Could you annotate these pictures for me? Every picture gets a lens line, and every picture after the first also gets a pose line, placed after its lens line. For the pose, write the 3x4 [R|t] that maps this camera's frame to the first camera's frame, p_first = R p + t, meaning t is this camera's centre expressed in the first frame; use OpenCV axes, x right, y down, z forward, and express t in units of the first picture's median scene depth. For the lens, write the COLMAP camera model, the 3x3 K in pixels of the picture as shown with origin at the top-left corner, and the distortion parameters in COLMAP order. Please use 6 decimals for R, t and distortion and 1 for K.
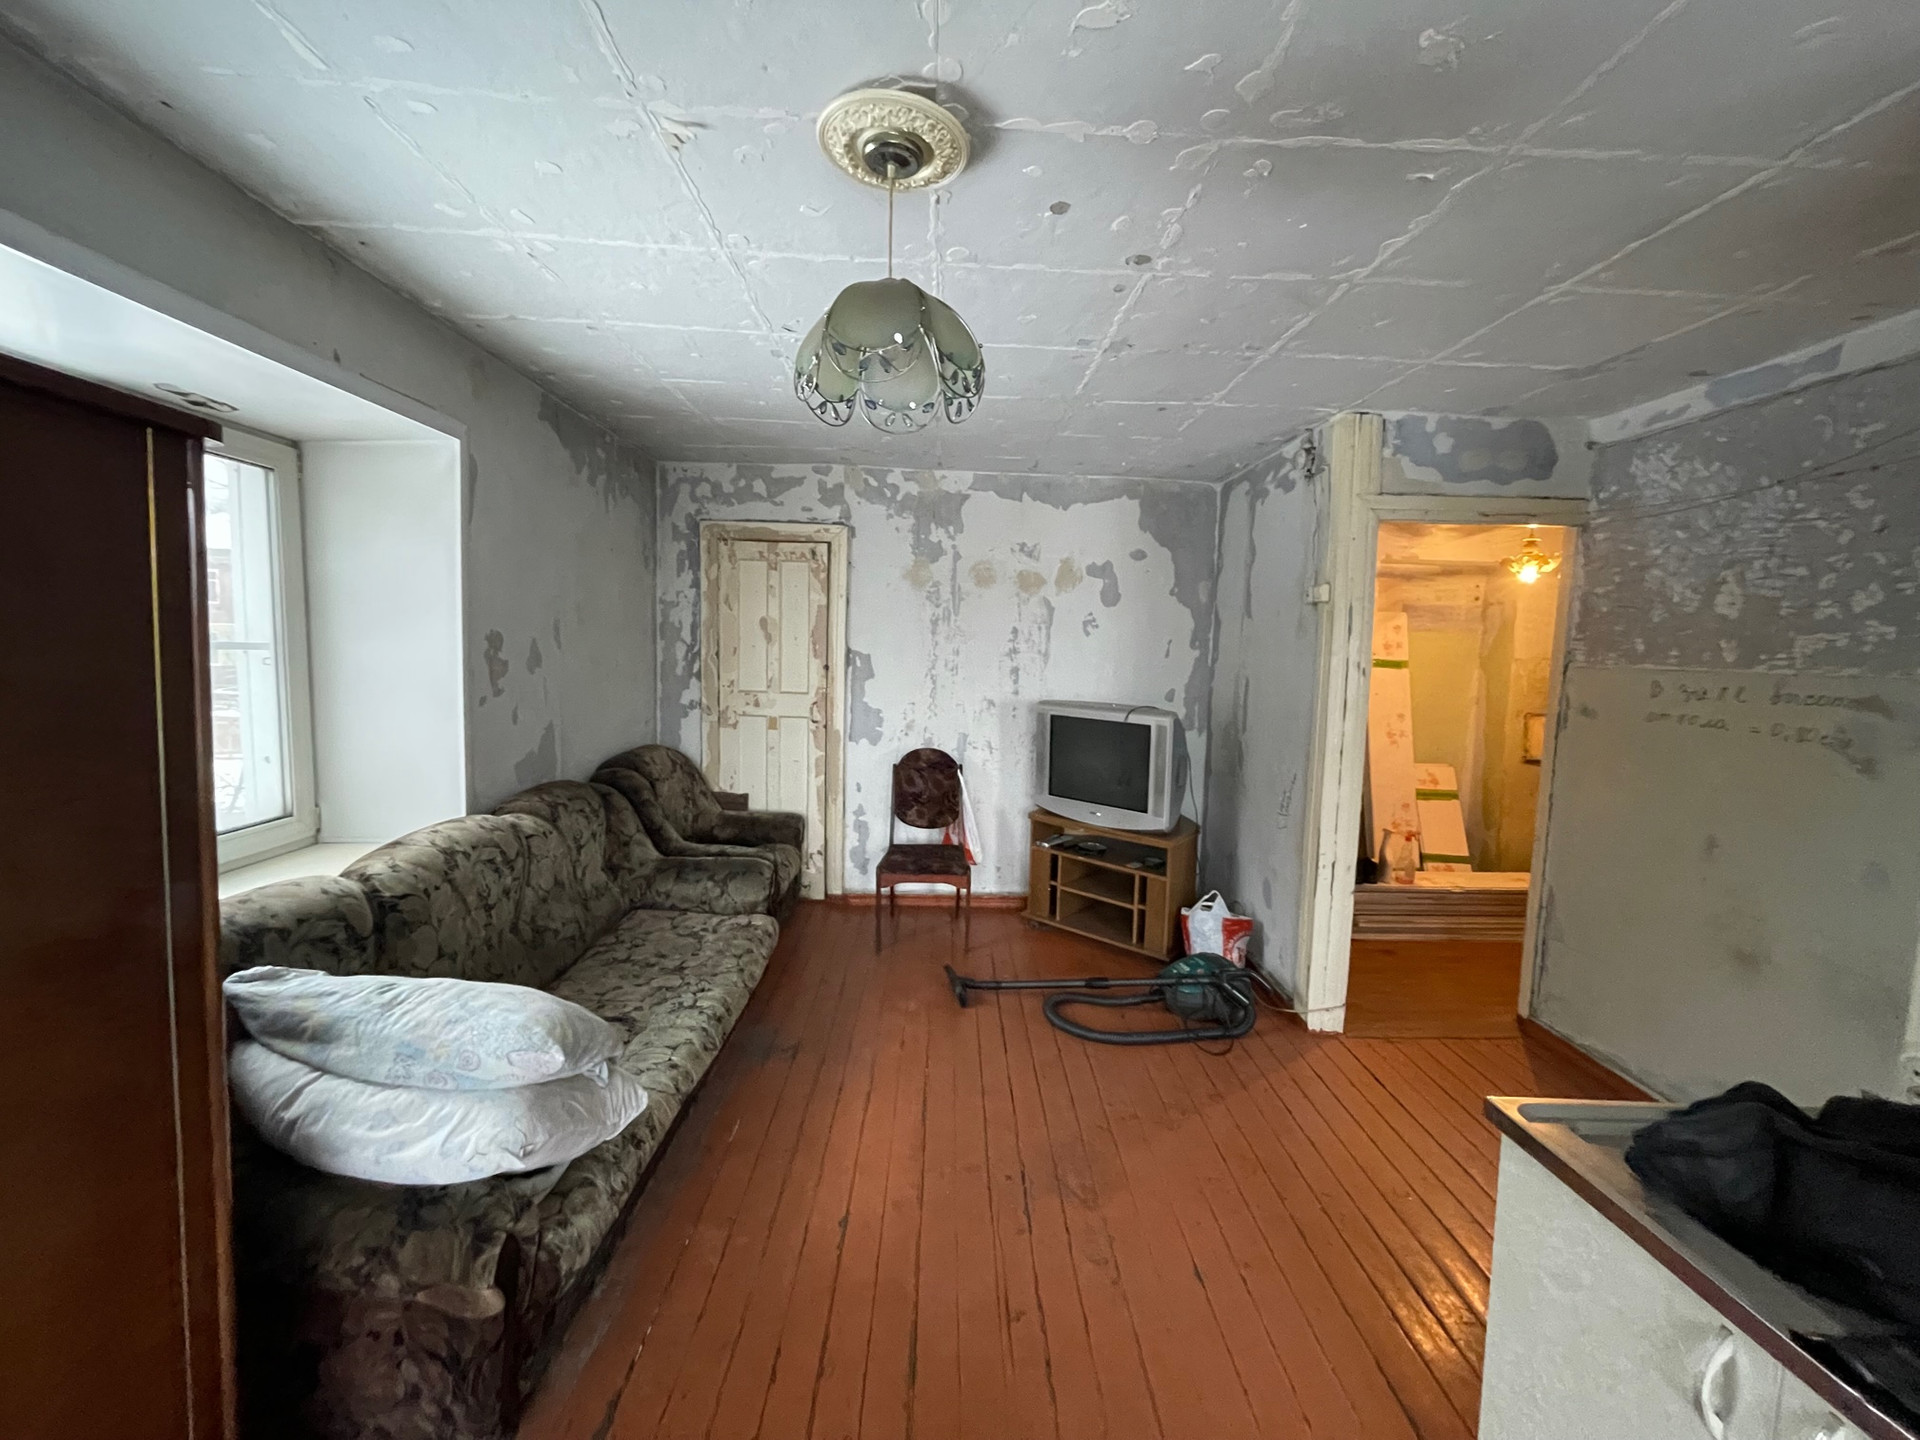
lens RADIAL K [[780.6, 0, 957.7], [0, 780.6, 710.8], [0, 0, 1]] dist [-0.000494, -0.000312]
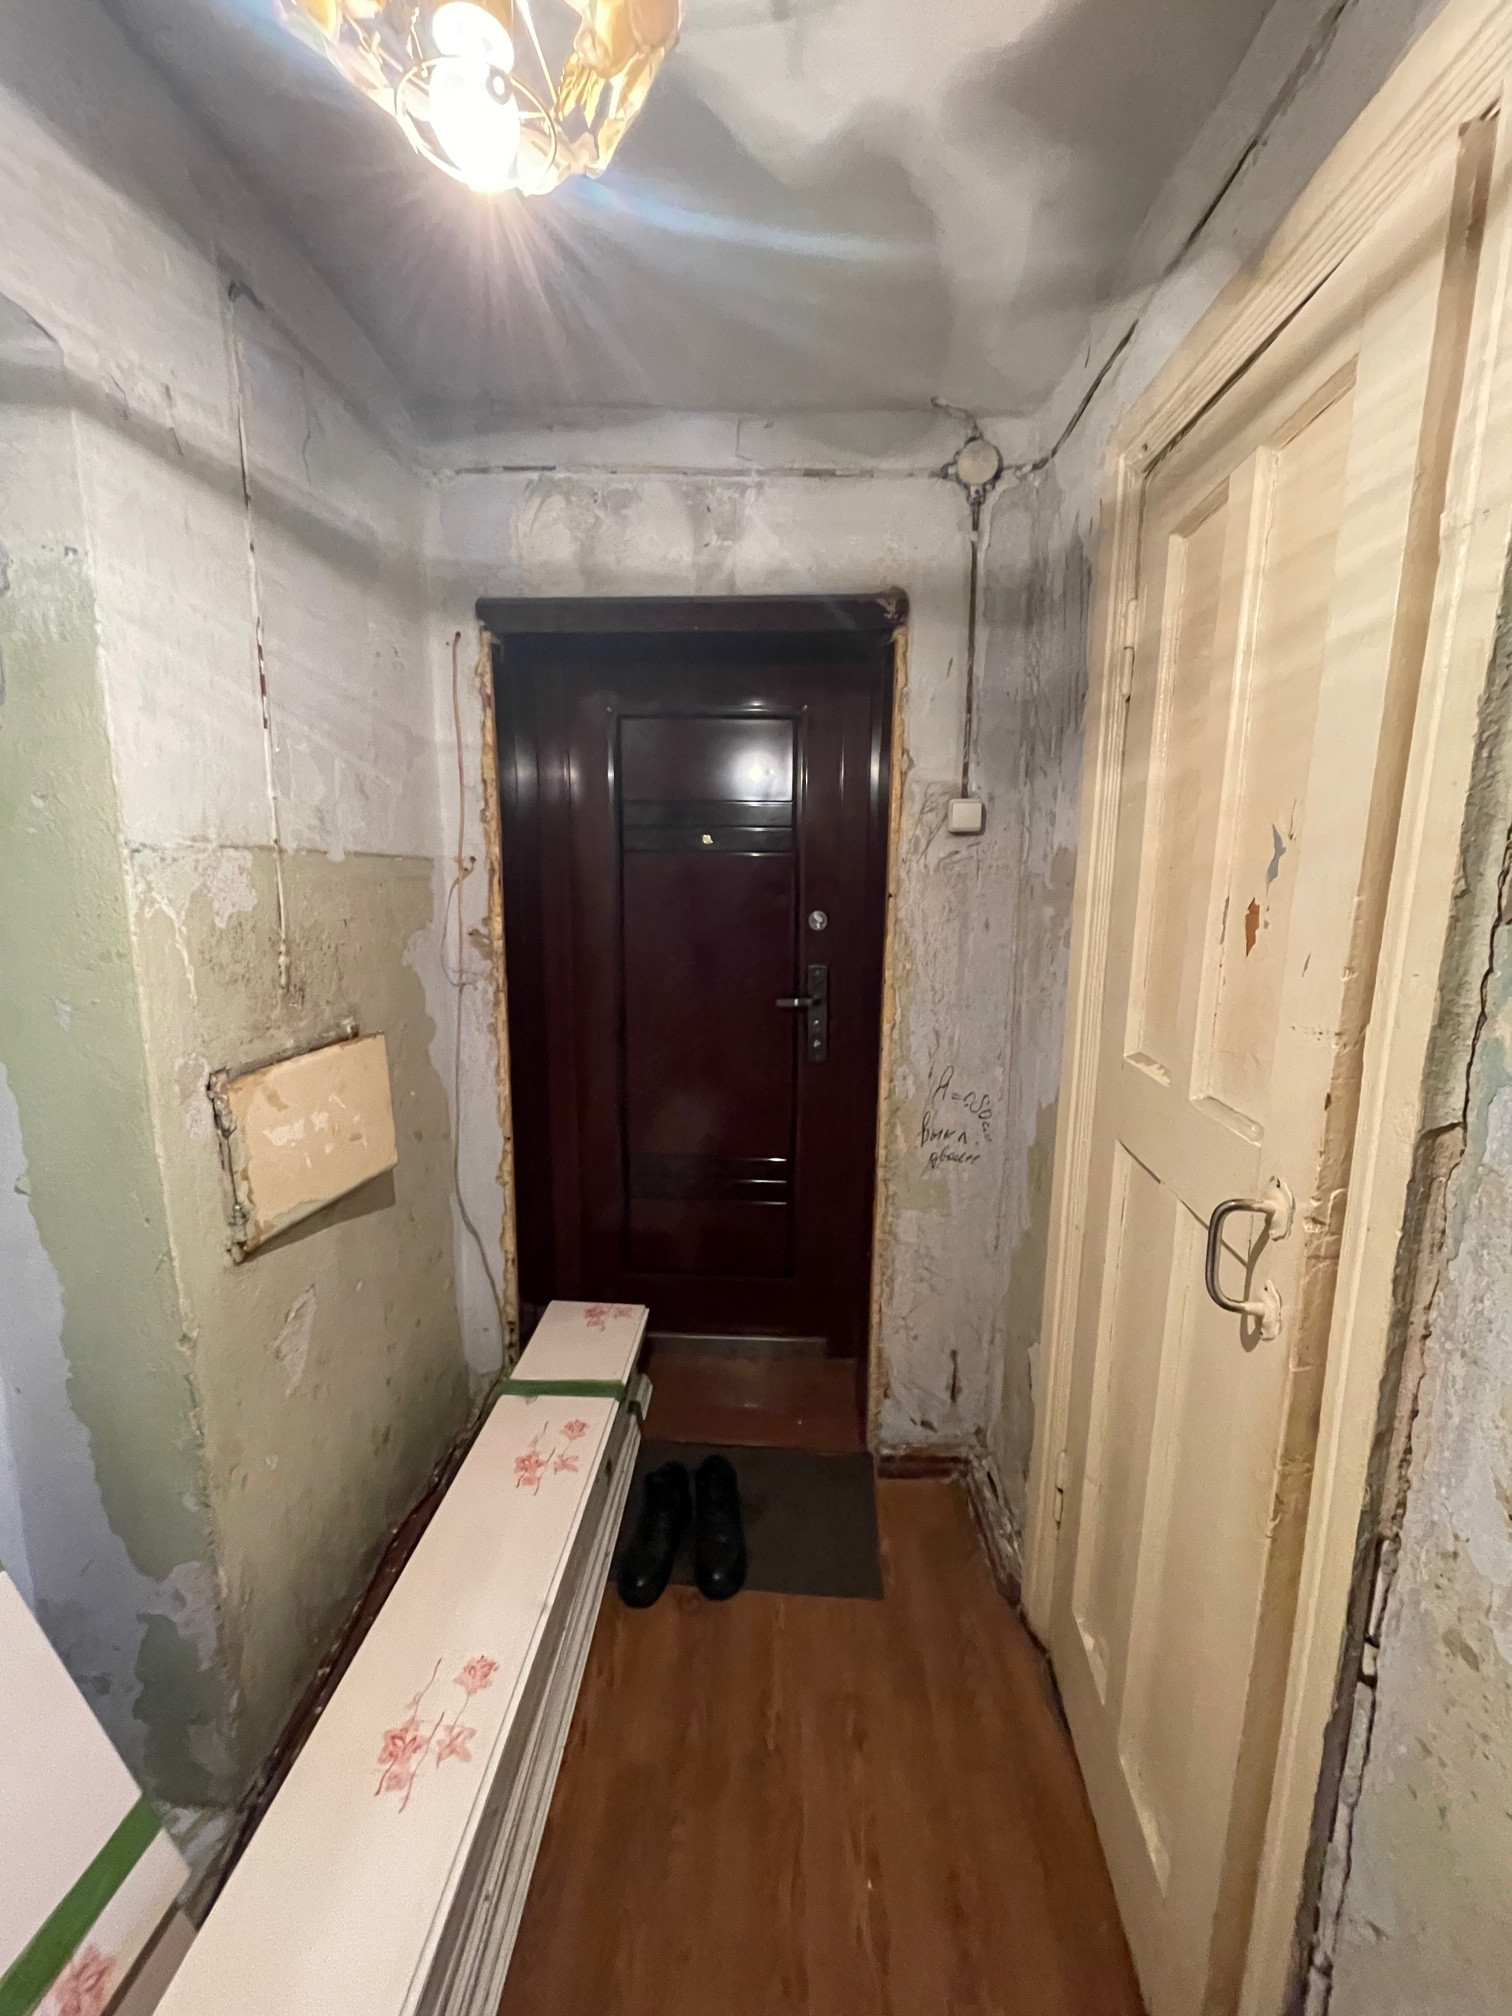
lens RADIAL K [[819.7, 0, 756.0], [0, 819.7, 1008.0], [0, 0, 1]] dist [-0.000494, -0.000312]
pose [[0.085816, -0.194875, 0.977067, 0.343484], [0.074430, 0.979198, 0.188763, -0.036285], [-0.993527, 0.056524, 0.098535, 0.555811]]
